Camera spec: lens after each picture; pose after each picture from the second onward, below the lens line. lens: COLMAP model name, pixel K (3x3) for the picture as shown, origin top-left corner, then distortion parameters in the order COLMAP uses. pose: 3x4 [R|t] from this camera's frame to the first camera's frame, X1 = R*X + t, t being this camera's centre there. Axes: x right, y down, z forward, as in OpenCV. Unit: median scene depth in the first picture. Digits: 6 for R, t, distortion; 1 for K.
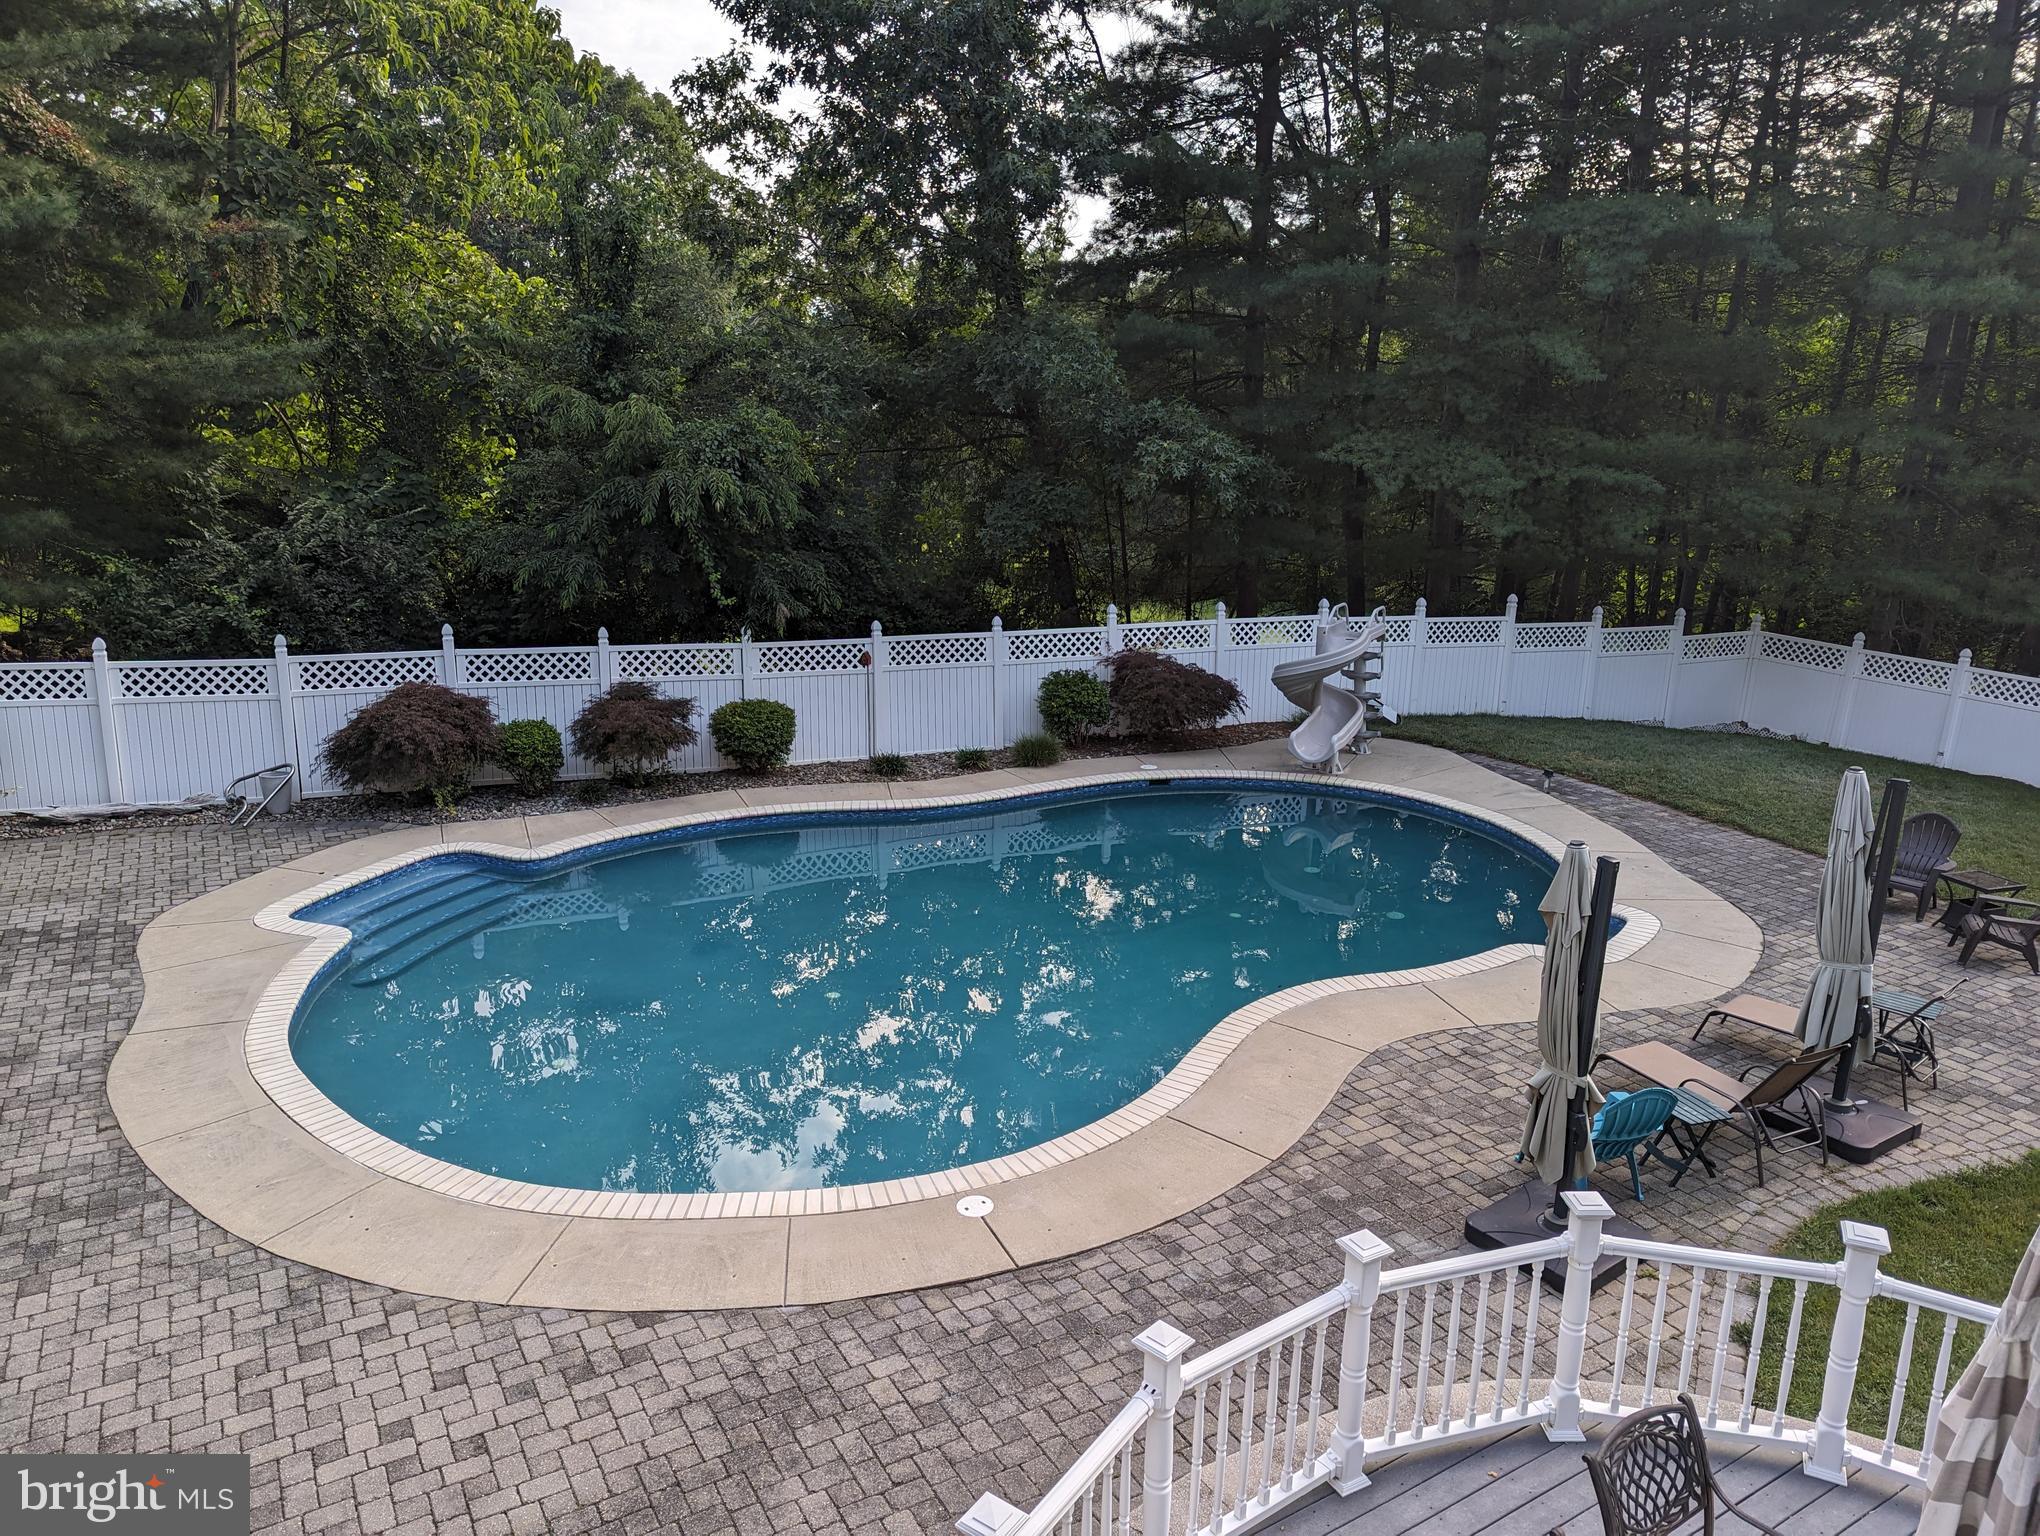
lens RADIAL K [[1443.2, 0, 994.9], [0, 1443.2, 772.6], [0, 0, 1]] dist [0.080428, -0.080862]
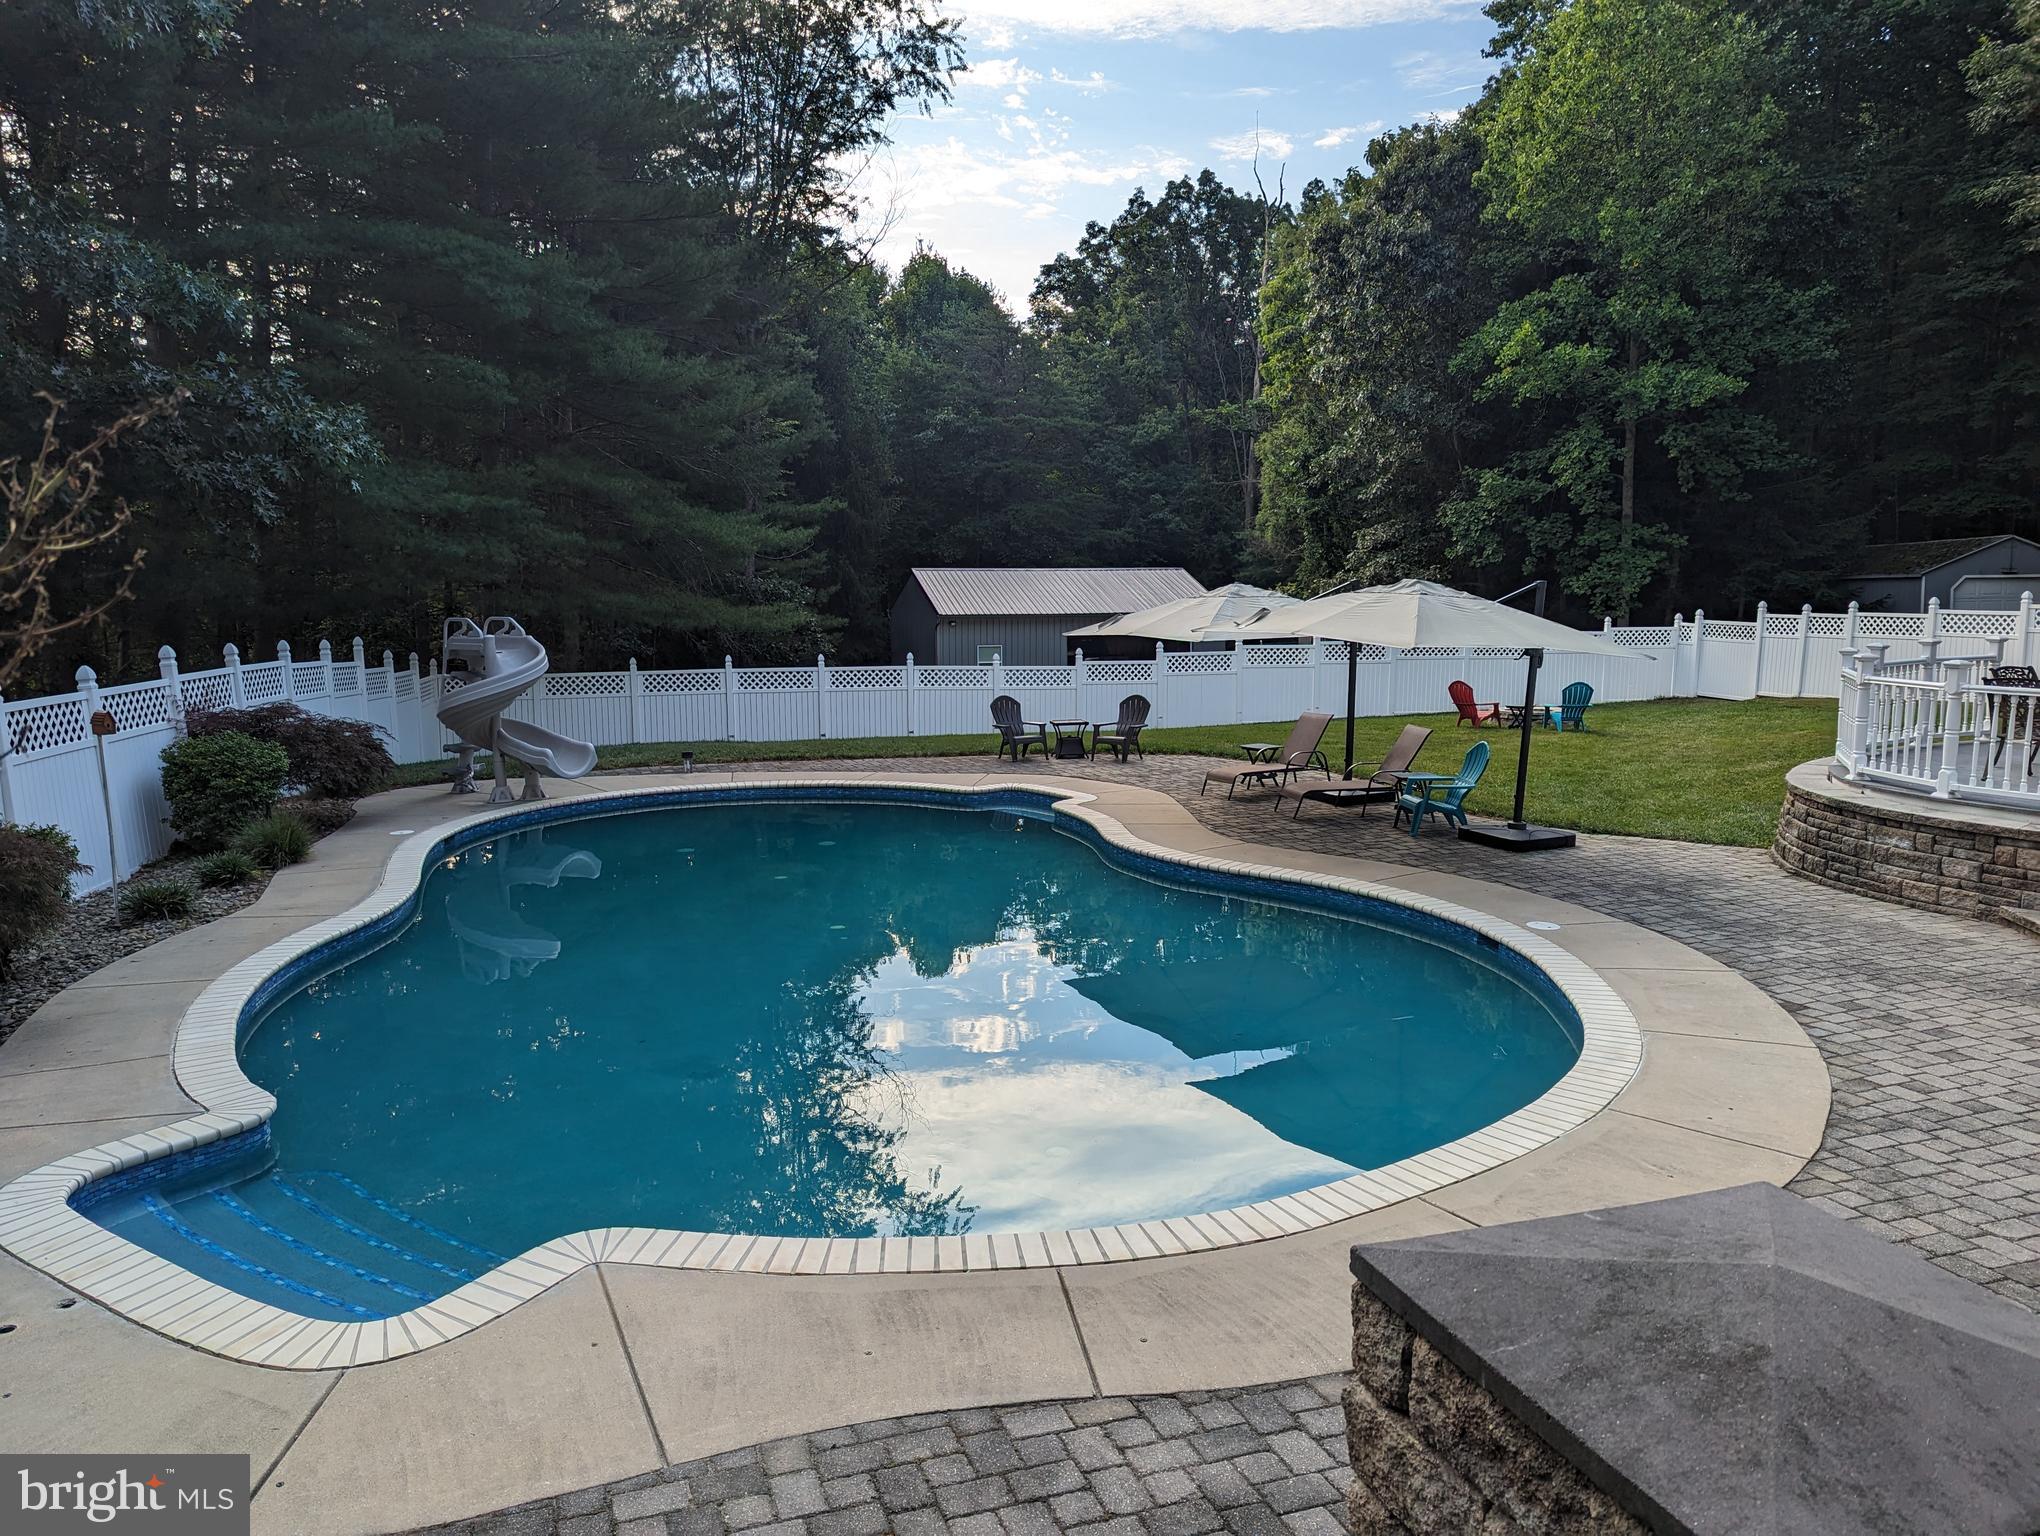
lens RADIAL K [[1443.2, 0, 994.9], [0, 1443.2, 772.6], [0, 0, 1]] dist [0.080428, -0.080862]
pose [[0.179178, -0.137770, 0.974122, -0.602122], [0.259519, 0.961695, 0.088277, -0.021167], [-0.948971, 0.236986, 0.208069, 0.558783]]
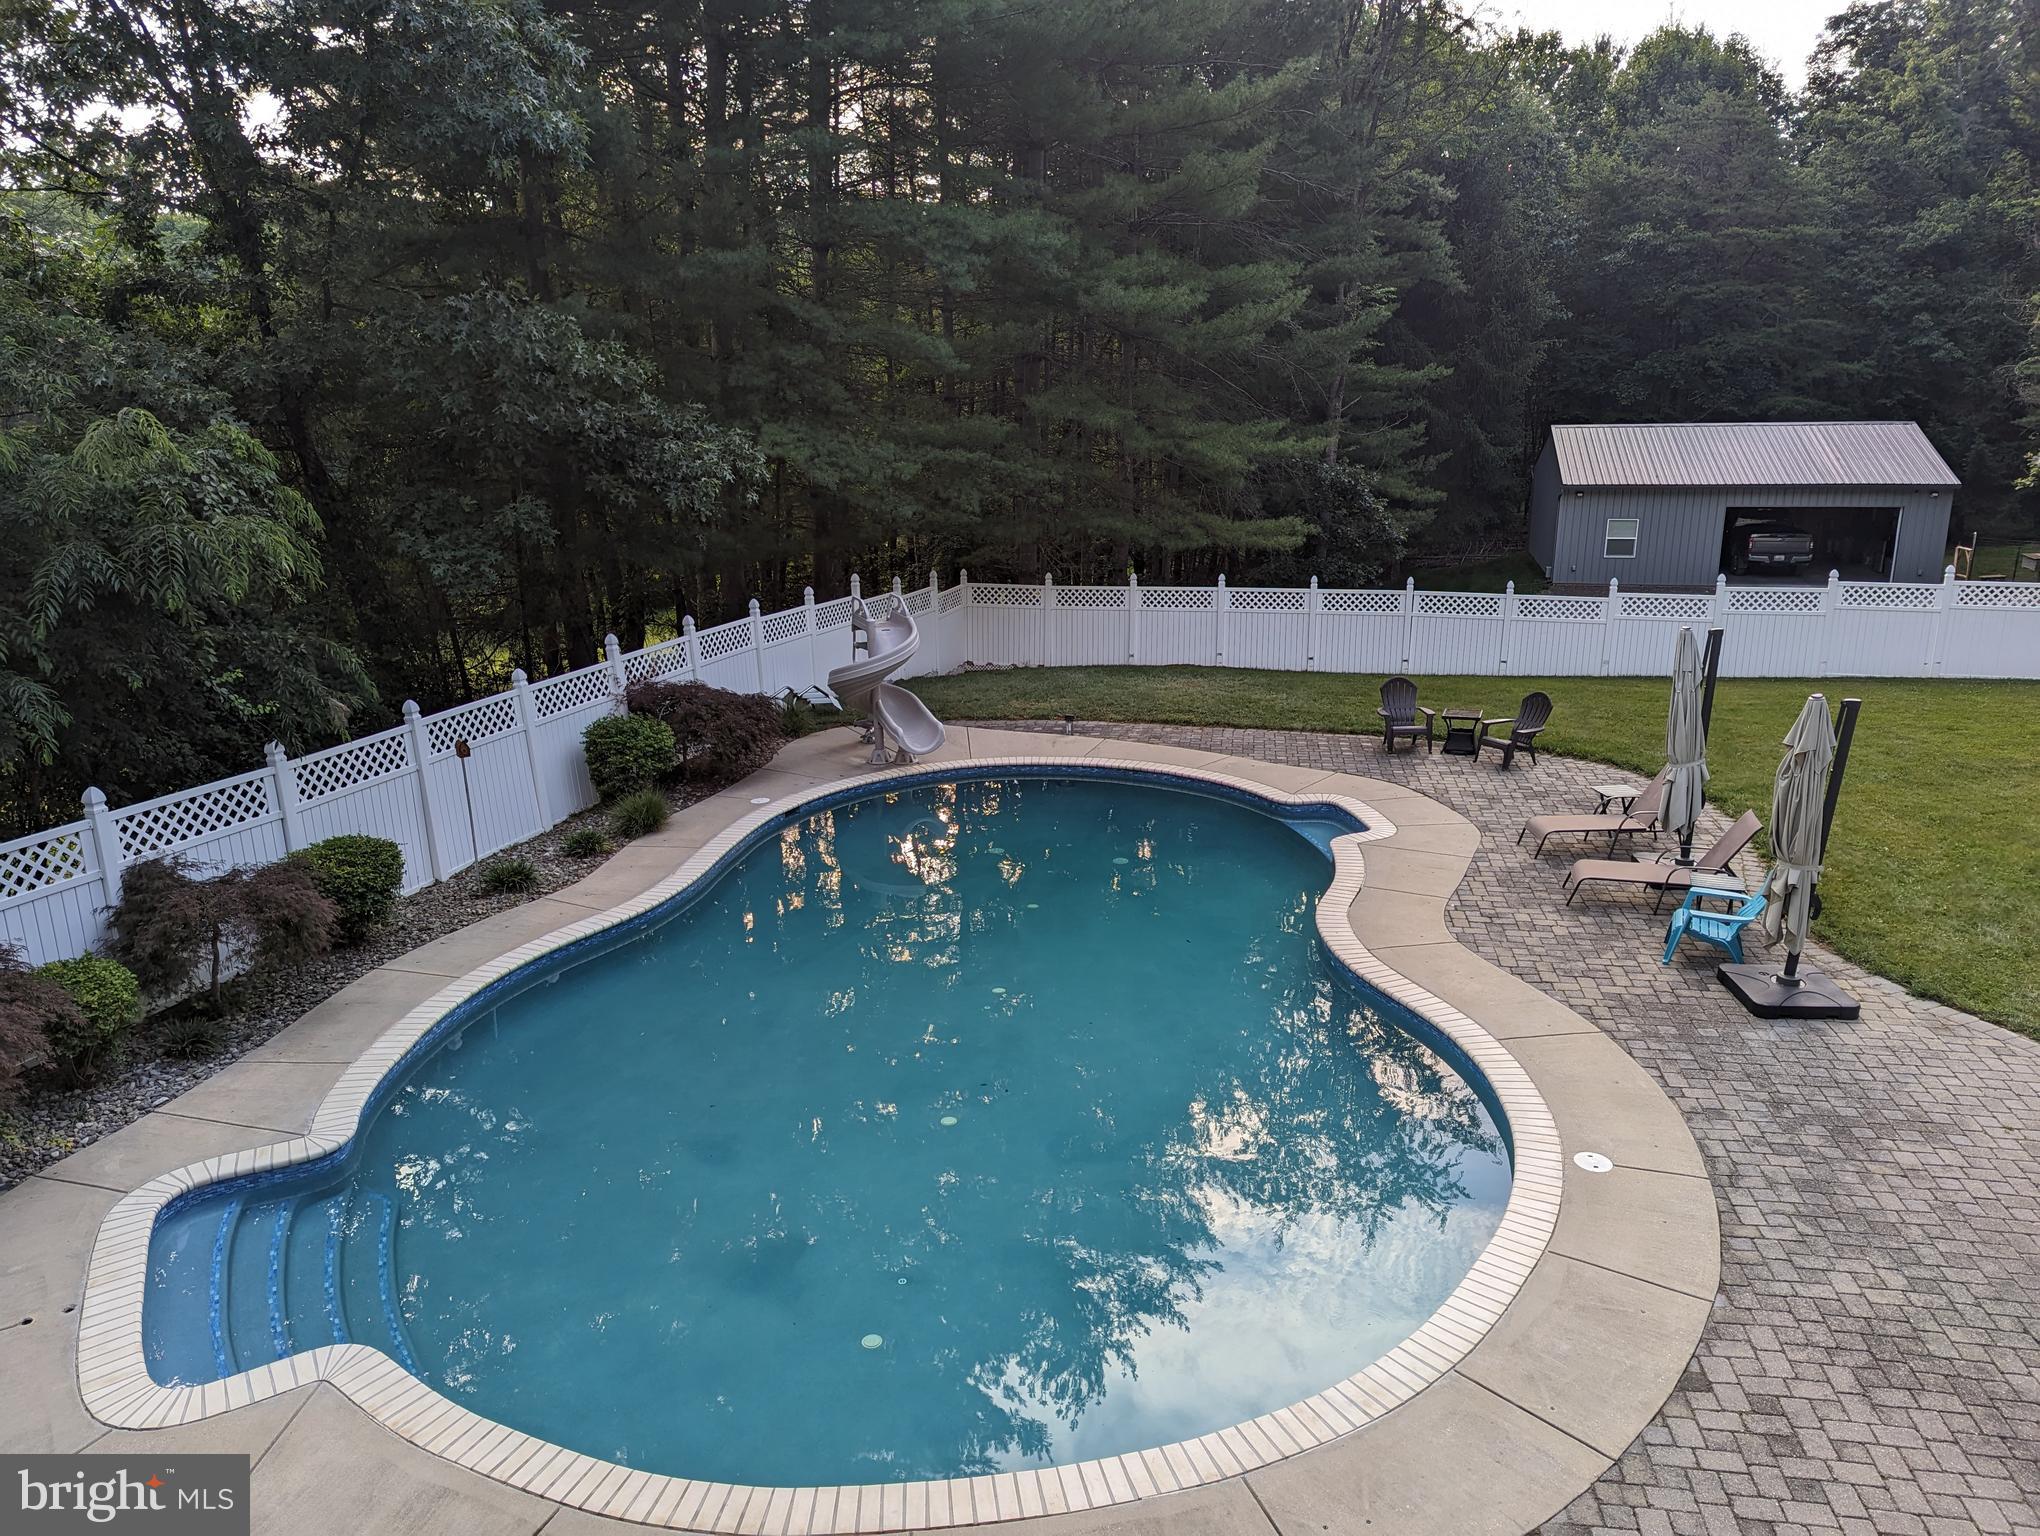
lens RADIAL K [[1421.8, 0, 1017.4], [0, 1421.8, 795.6], [0, 0, 1]] dist [0.078578, -0.070492]
pose [[0.626989, -0.237607, 0.741908, -0.479945], [0.218100, 0.967806, 0.125637, -0.087715], [-0.747875, 0.083037, 0.658626, 0.293410]]
